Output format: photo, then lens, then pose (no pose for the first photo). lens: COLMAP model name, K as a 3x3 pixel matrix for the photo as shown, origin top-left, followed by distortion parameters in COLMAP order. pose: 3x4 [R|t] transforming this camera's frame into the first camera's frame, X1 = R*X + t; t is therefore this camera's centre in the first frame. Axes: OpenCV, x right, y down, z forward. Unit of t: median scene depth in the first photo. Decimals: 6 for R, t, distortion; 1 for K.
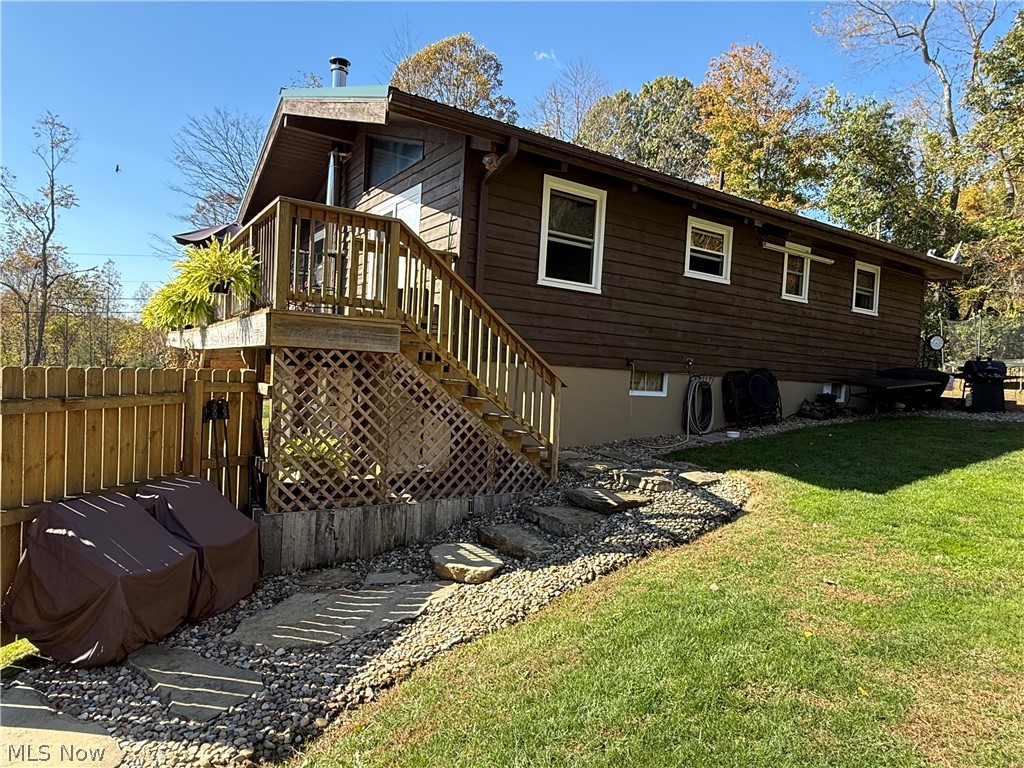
lens RADIAL K [[609.2, 0, 513.0], [0, 609.2, 385.7], [0, 0, 1]] dist [-0.004313, -0.000824]
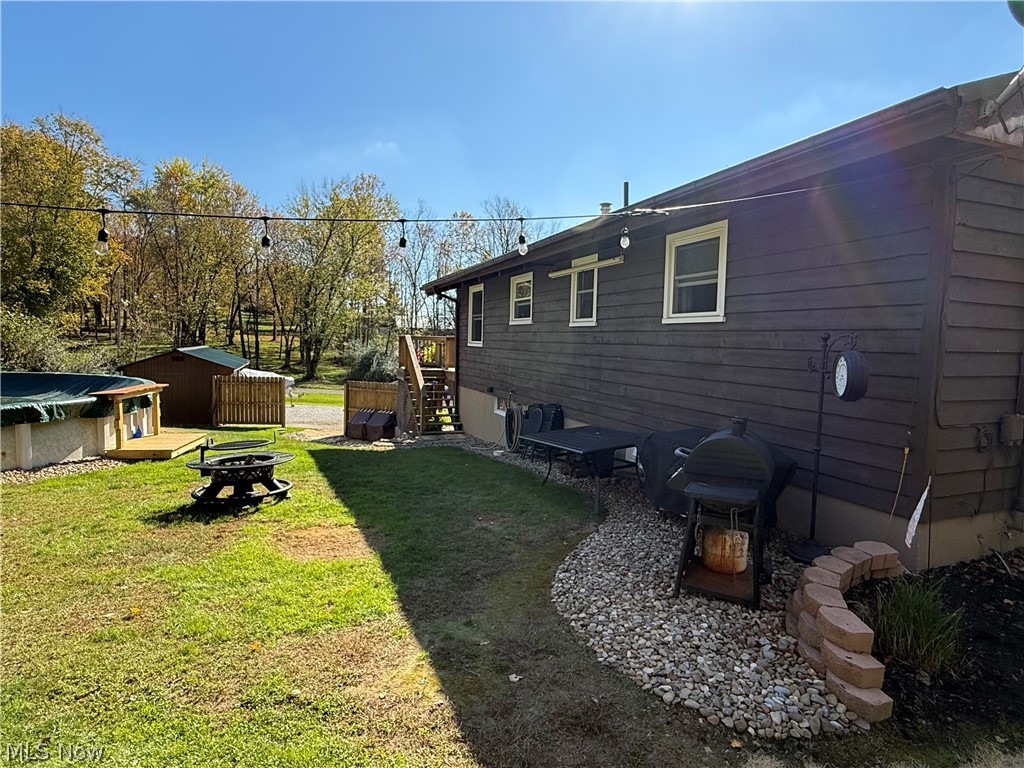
lens RADIAL K [[567.0, 0, 512.9], [0, 567.0, 383.7], [0, 0, 1]] dist [-0.000039, 0.000009]
pose [[-0.209100, 0.011520, -0.977826, 1.199829], [-0.069691, 0.997213, 0.026651, -0.072929], [0.975408, 0.073718, -0.207714, 1.042389]]
